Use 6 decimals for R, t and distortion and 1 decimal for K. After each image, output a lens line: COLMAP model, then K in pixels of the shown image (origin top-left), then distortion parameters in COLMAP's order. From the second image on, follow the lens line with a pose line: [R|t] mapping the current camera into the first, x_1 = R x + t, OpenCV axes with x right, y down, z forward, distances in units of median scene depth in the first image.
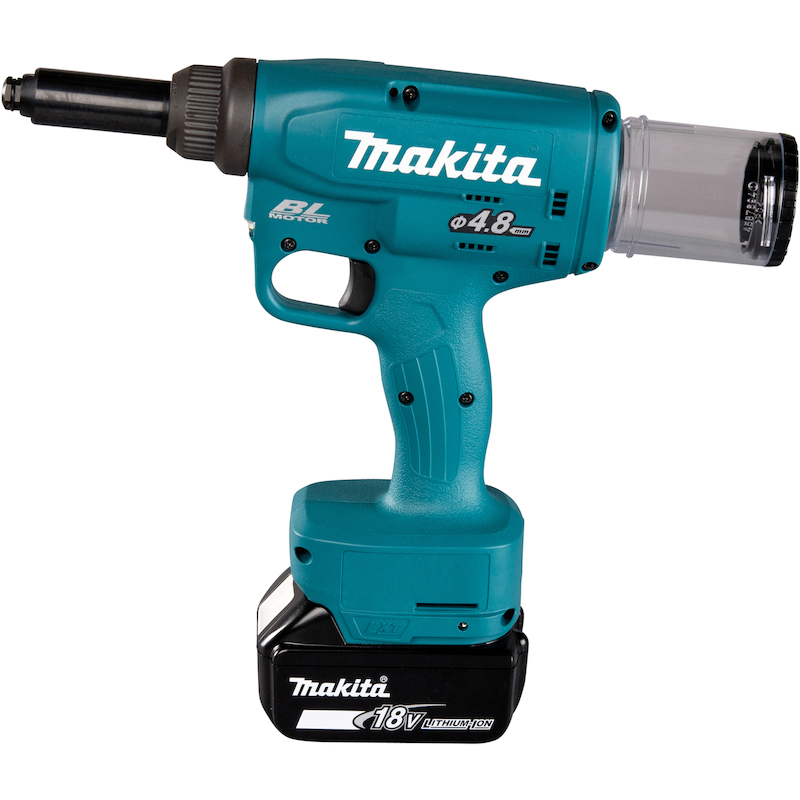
lens RADIAL K [[3719.7, 0, 400.0], [0, 3719.7, 400.0], [0, 0, 1]] dist [-0.104850, 11.433110]
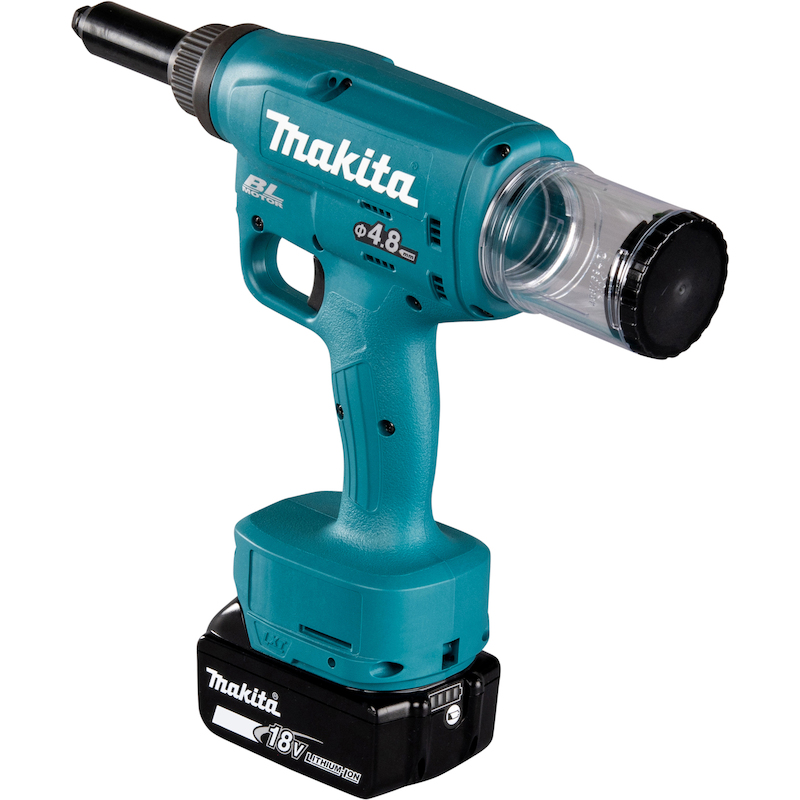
lens RADIAL K [[3719.7, 0, 400.0], [0, 3719.7, 400.0], [0, 0, 1]] dist [-0.104850, 11.433110]
pose [[0.711574, 0.227685, -0.664696, 0.659446], [-0.254141, 0.965389, 0.058620, -0.064451], [0.655038, 0.127214, 0.744810, 0.315606]]
